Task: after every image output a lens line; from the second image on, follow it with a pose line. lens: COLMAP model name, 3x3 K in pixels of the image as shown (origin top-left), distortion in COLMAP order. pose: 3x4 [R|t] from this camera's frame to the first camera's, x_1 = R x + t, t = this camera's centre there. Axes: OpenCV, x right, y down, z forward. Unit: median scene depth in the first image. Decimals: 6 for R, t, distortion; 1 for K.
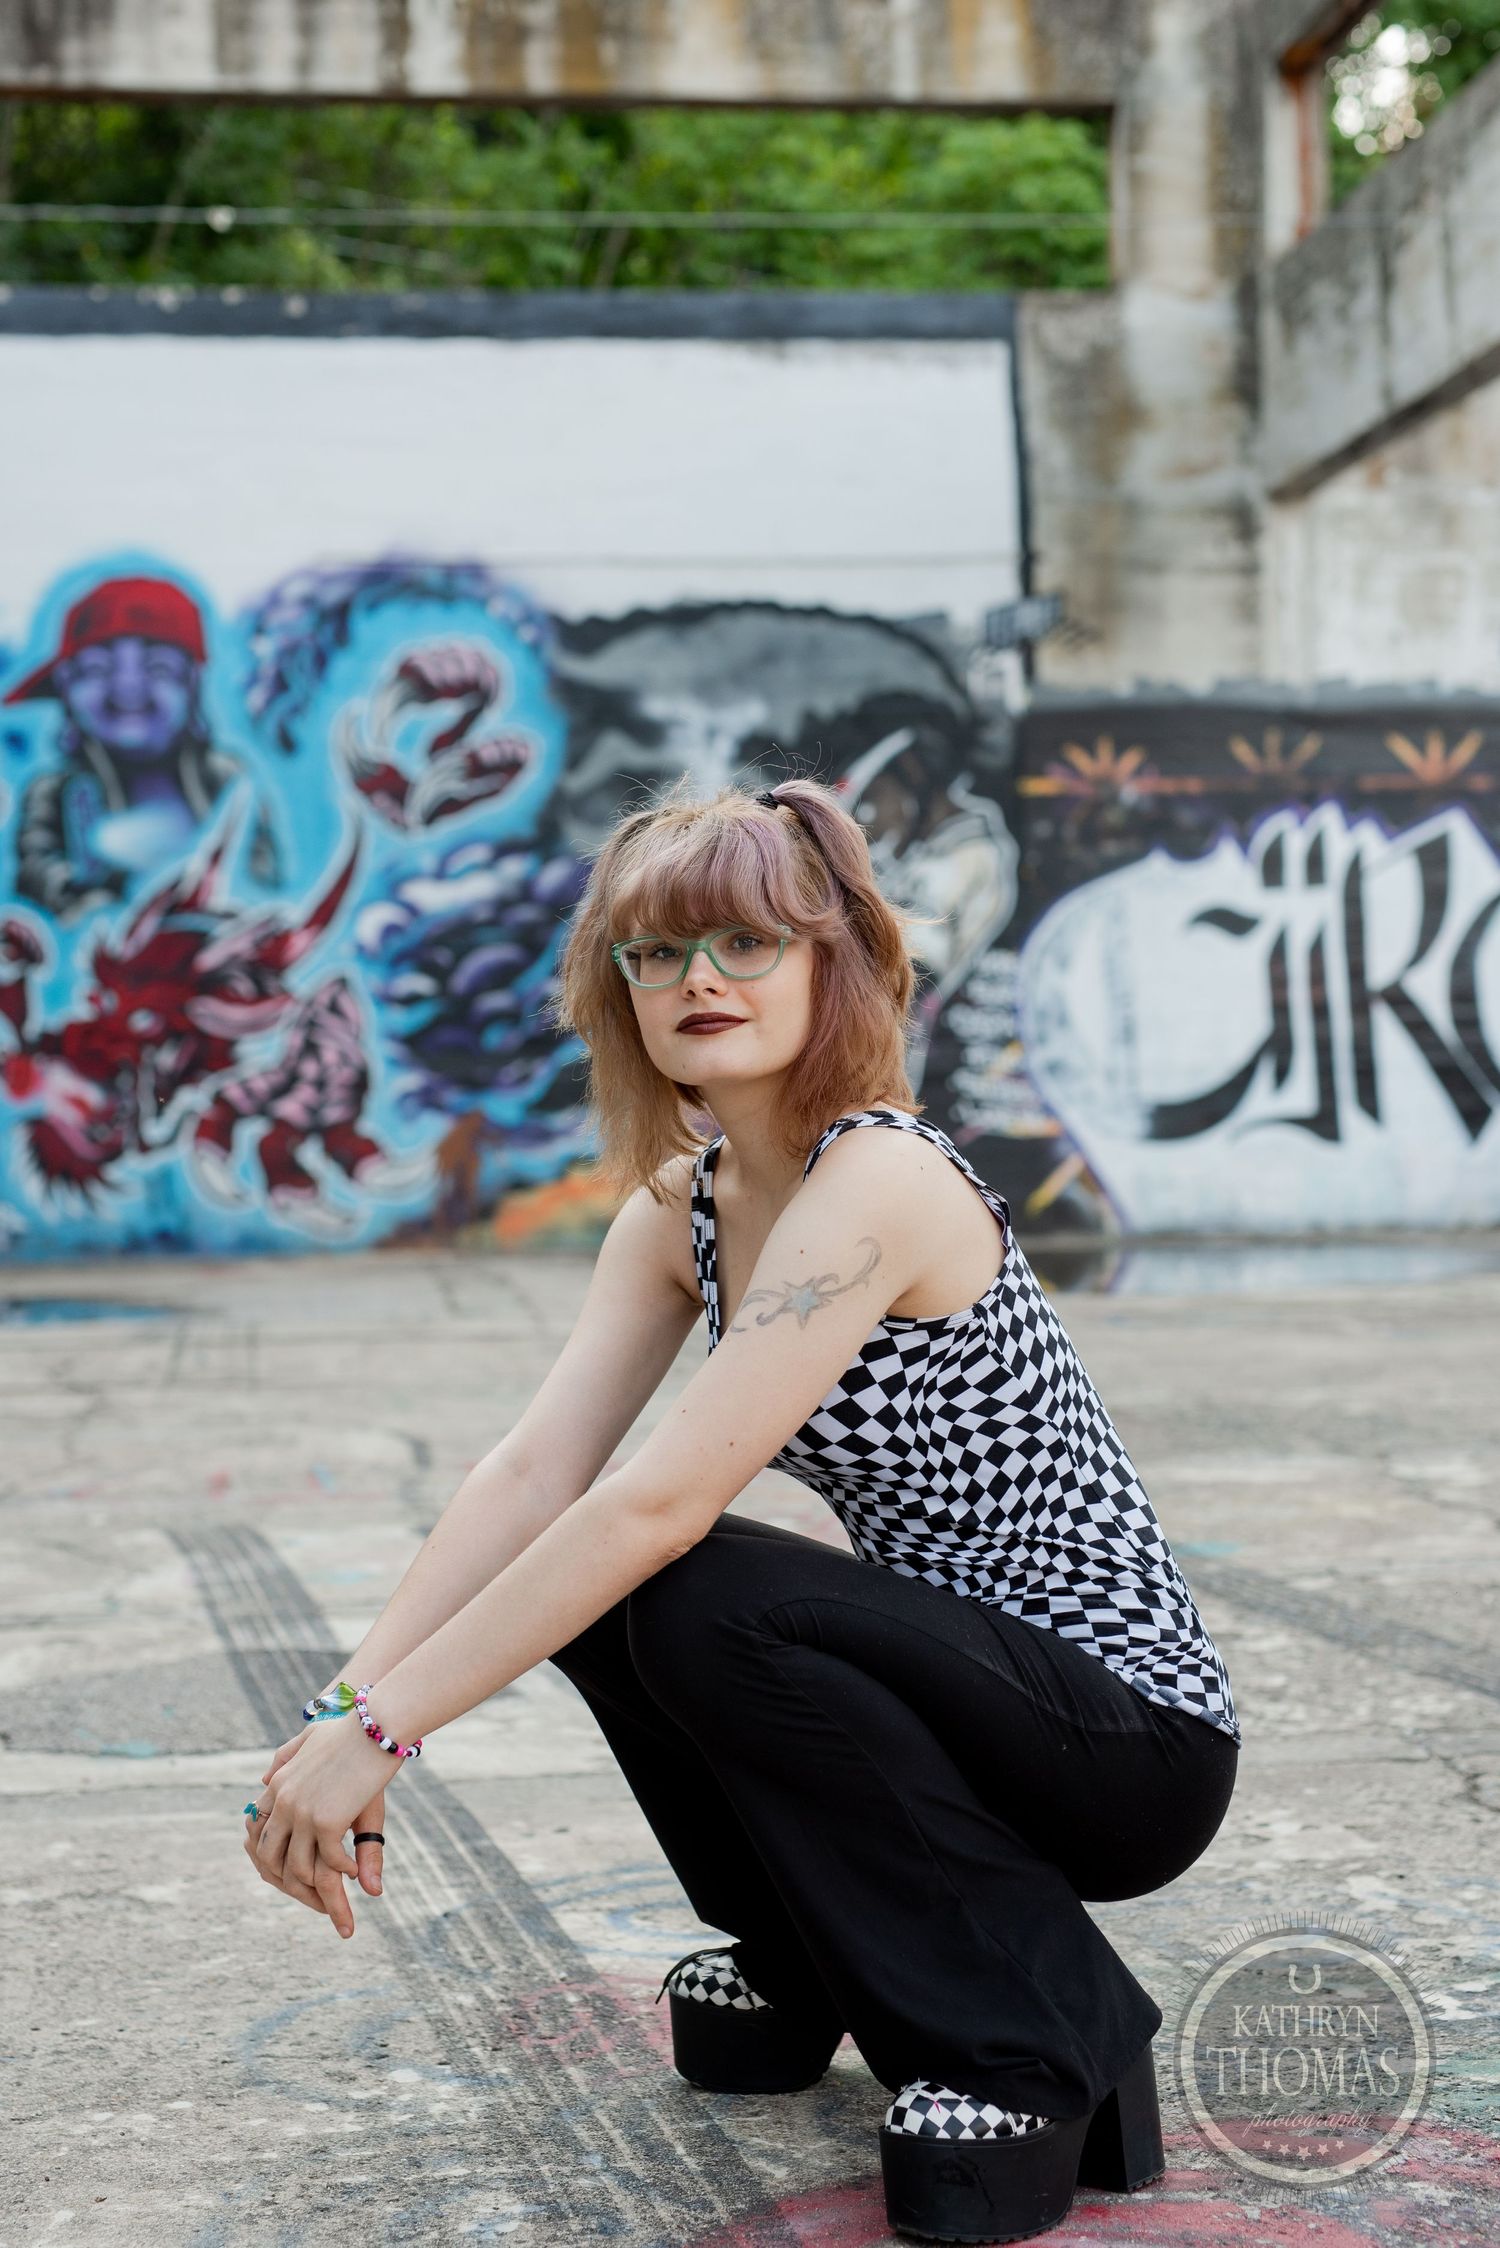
lens RADIAL K [[3418.4, 0, 729.9], [0, 3418.4, 1130.0], [0, 0, 1]] dist [-0.013730, 0.074694]
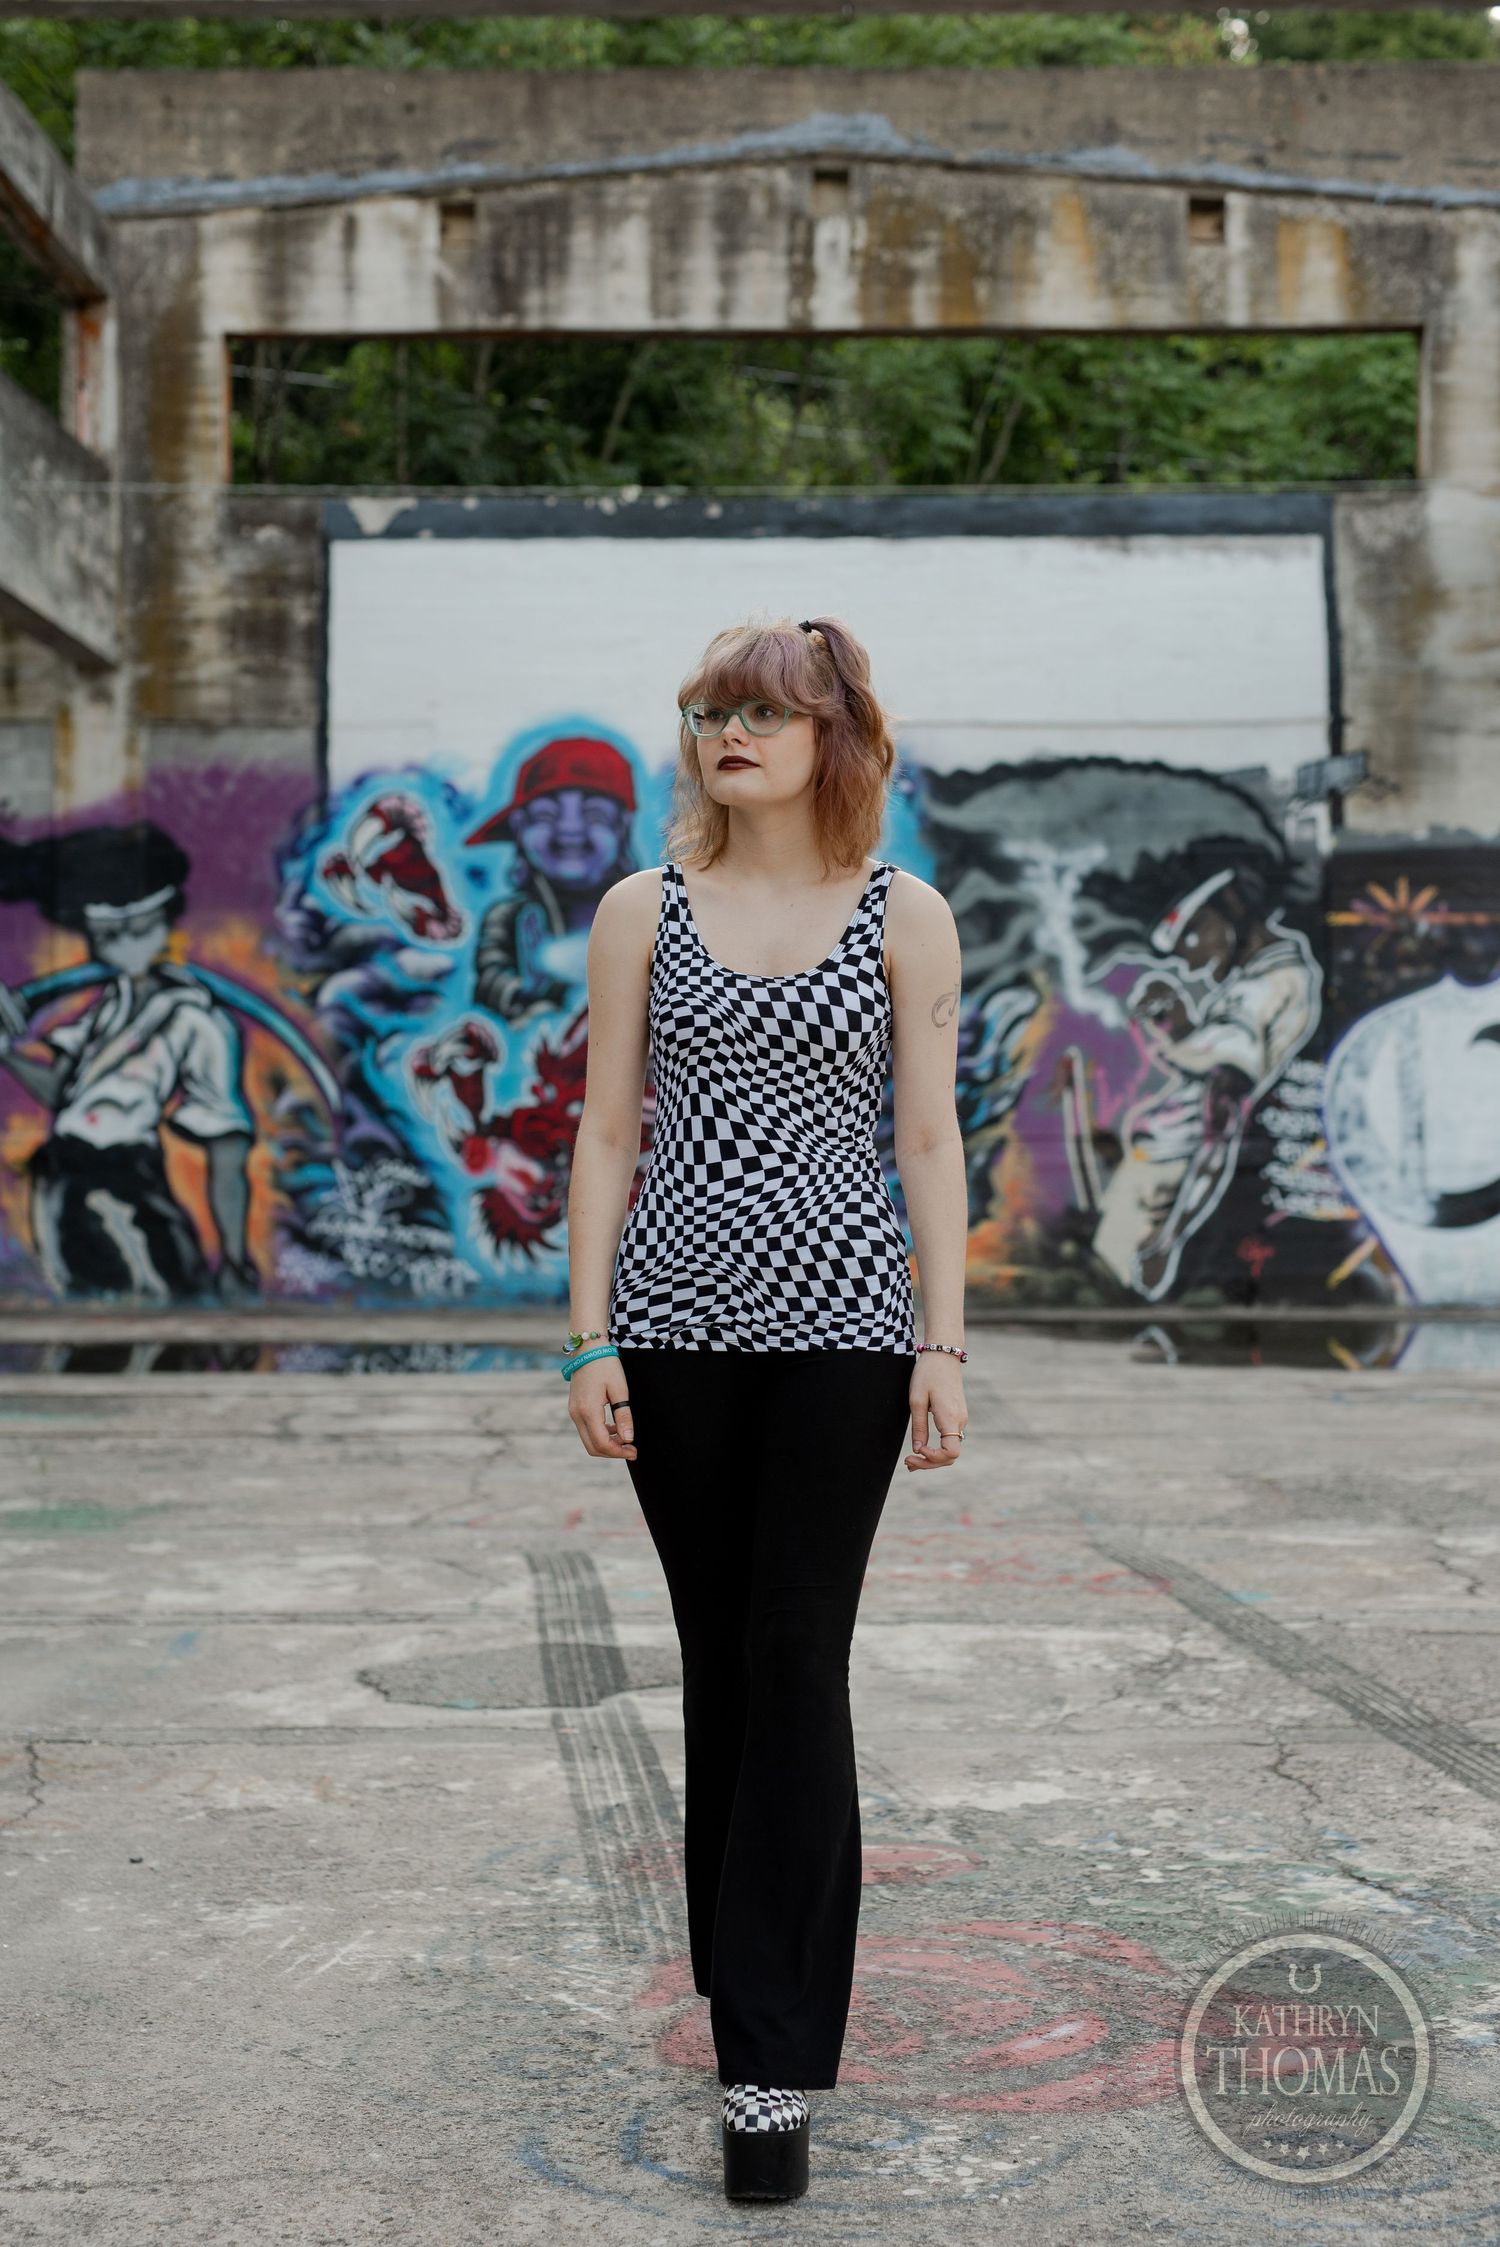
lens RADIAL K [[3316.7, 0, 746.7], [0, 3316.7, 1187.7], [0, 0, 1]] dist [-0.017342, 0.036228]
pose [[0.990506, 0.020531, -0.135926, 0.045236], [-0.018504, 0.999698, 0.016159, -0.024255], [0.136217, -0.013491, 0.990587, -0.142594]]
